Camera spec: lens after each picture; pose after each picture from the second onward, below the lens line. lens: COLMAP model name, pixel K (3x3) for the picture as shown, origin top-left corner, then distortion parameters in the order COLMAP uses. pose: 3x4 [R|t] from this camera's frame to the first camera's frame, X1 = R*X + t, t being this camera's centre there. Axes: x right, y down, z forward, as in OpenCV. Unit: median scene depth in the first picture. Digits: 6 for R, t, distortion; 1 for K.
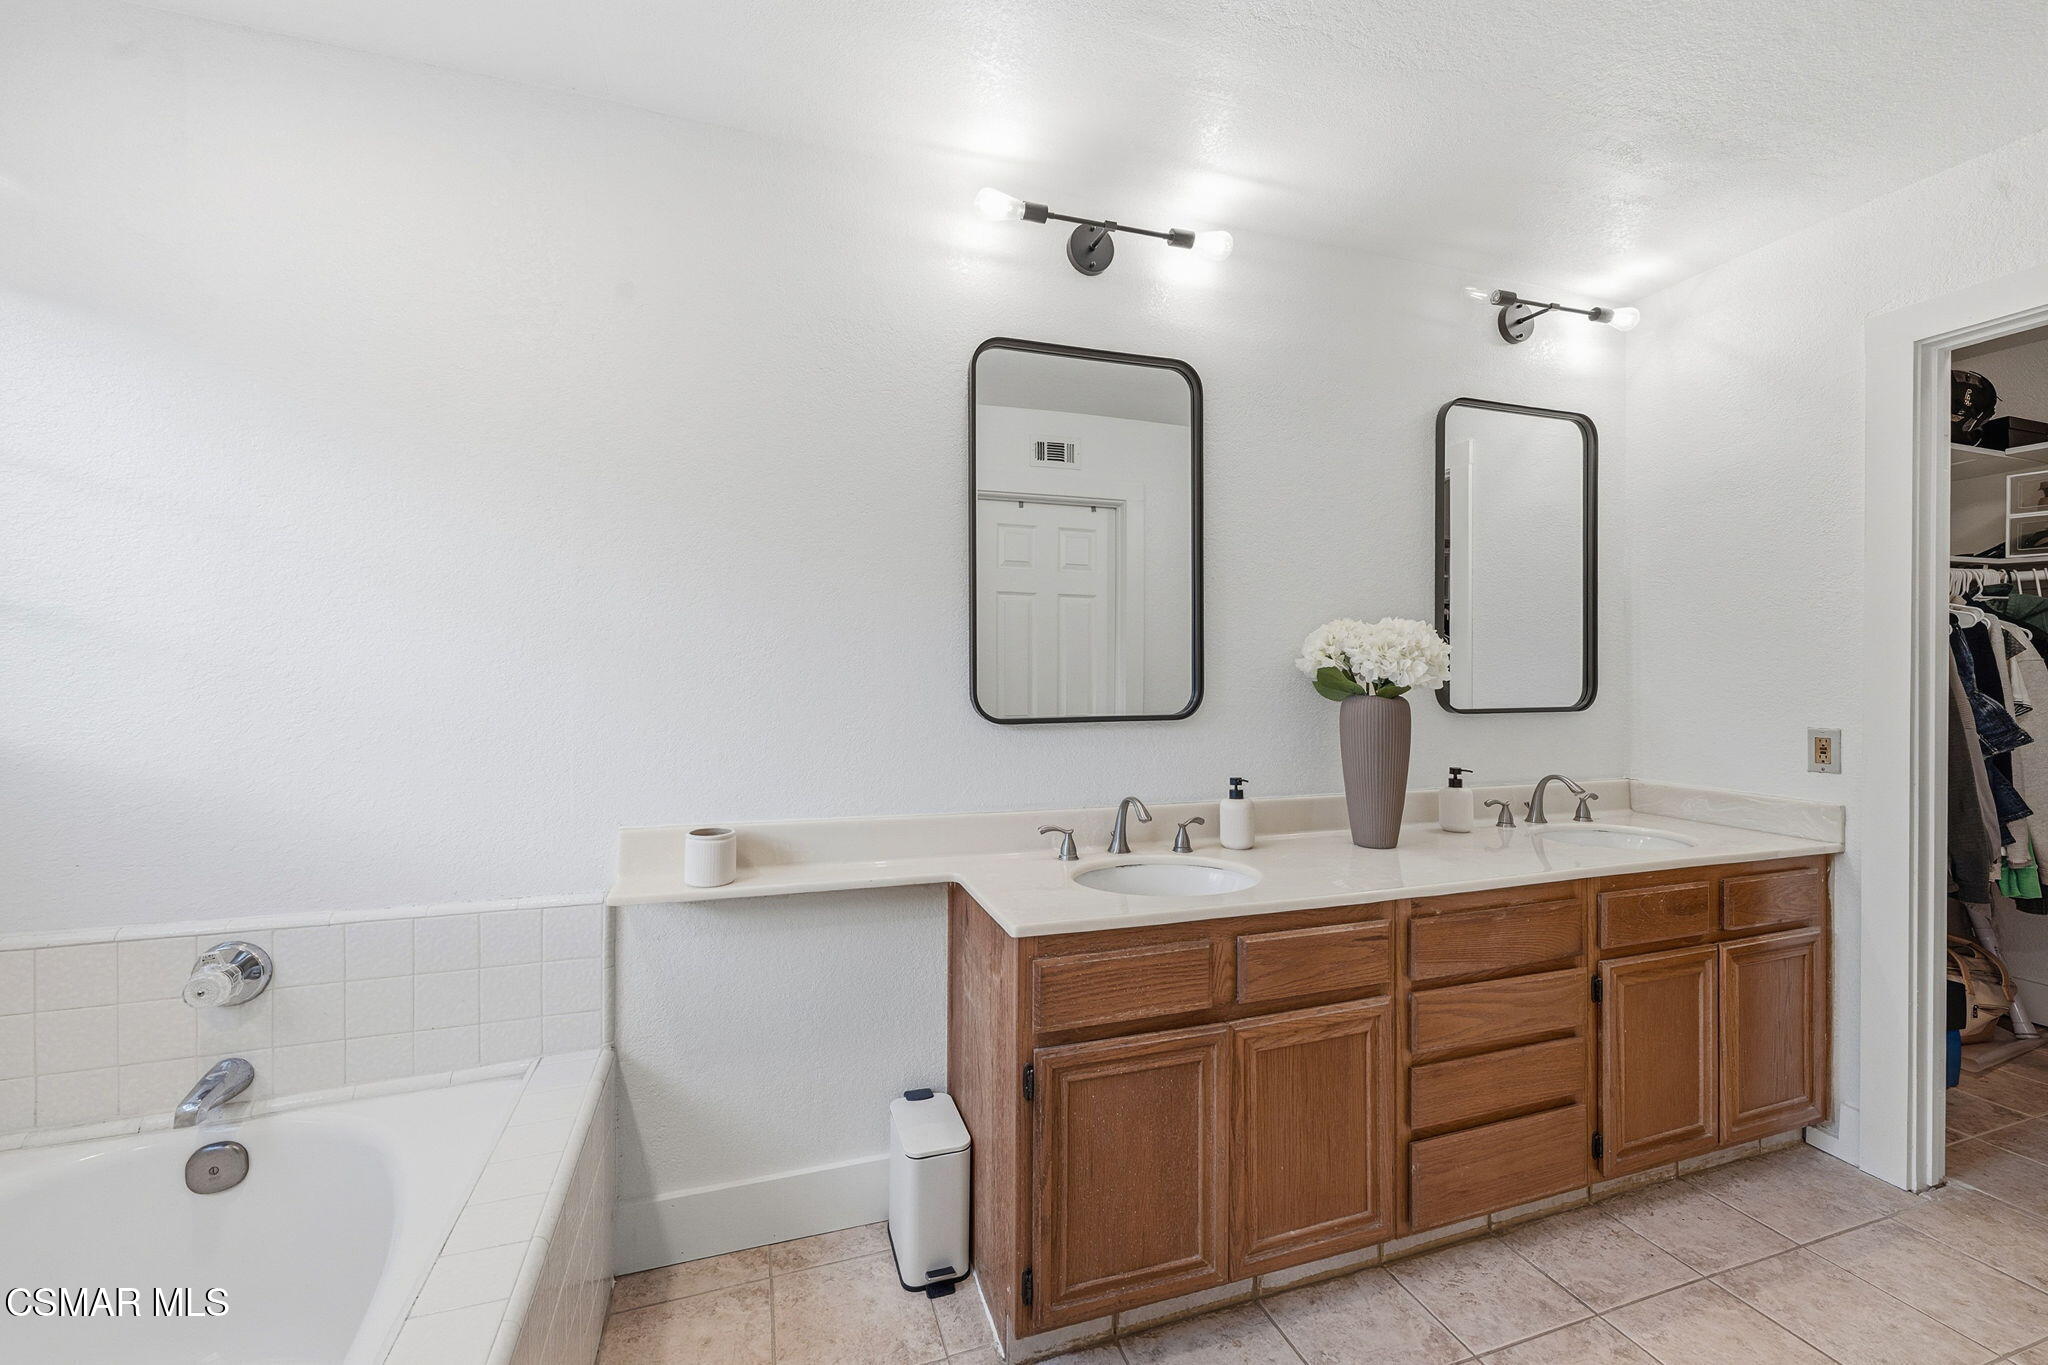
lens RADIAL K [[845.9, 0, 1019.3], [0, 845.9, 670.5], [0, 0, 1]] dist [0.004033, 0.000341]
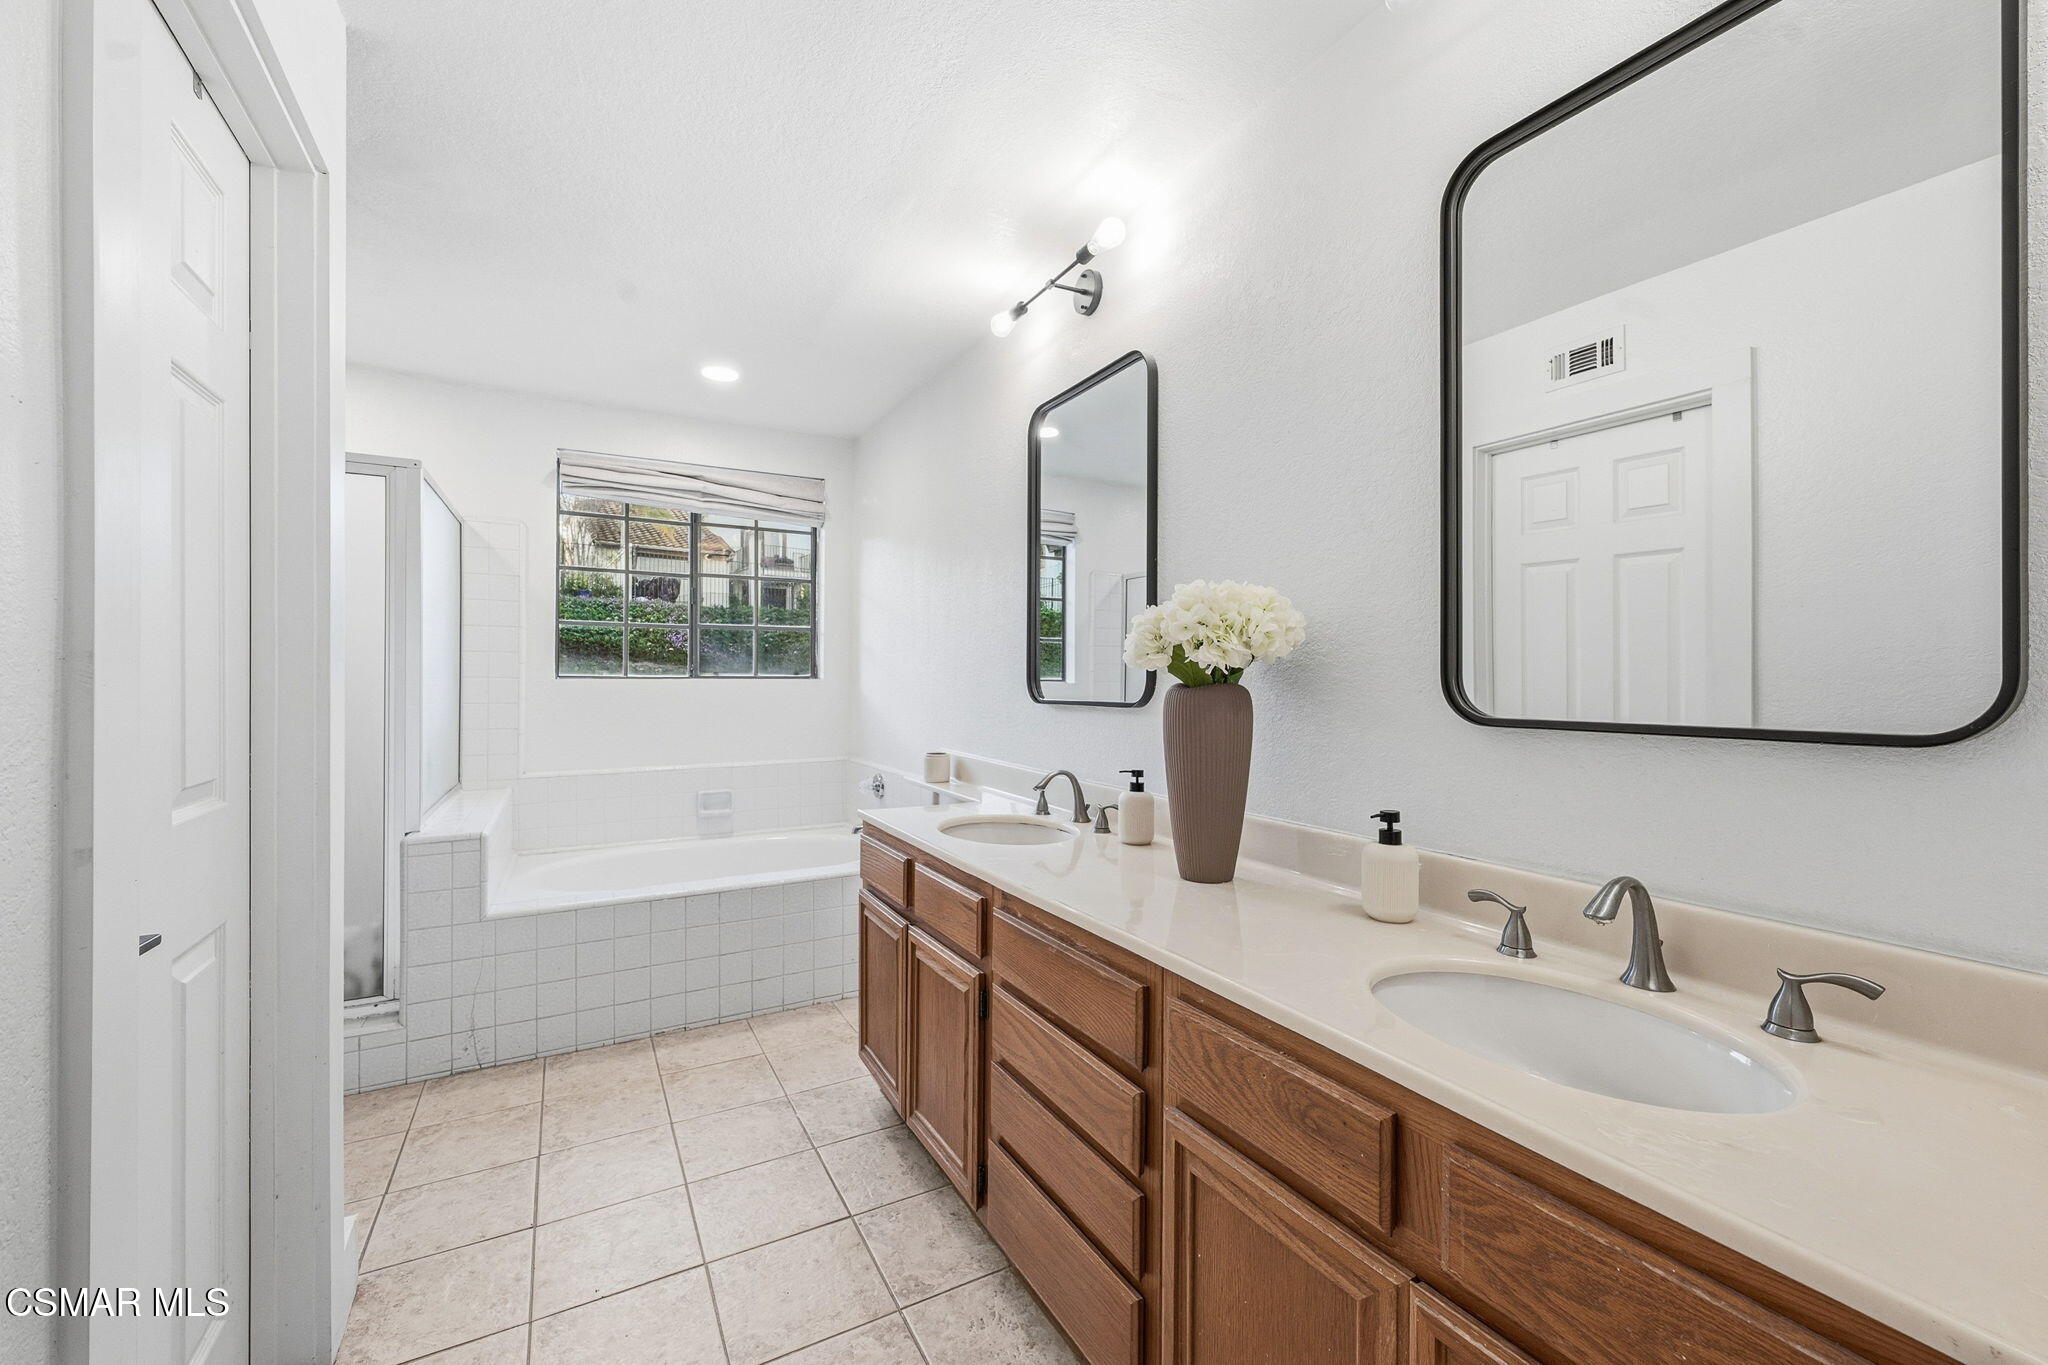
lens RADIAL K [[845.9, 0, 1016.7], [0, 845.9, 676.8], [0, 0, 1]] dist [0.004033, 0.000341]
pose [[0.167804, 0.001643, -0.985819, 1.033357], [-0.007130, 0.999974, 0.000453, 0.021894], [0.985795, 0.006953, 0.167811, 0.625148]]
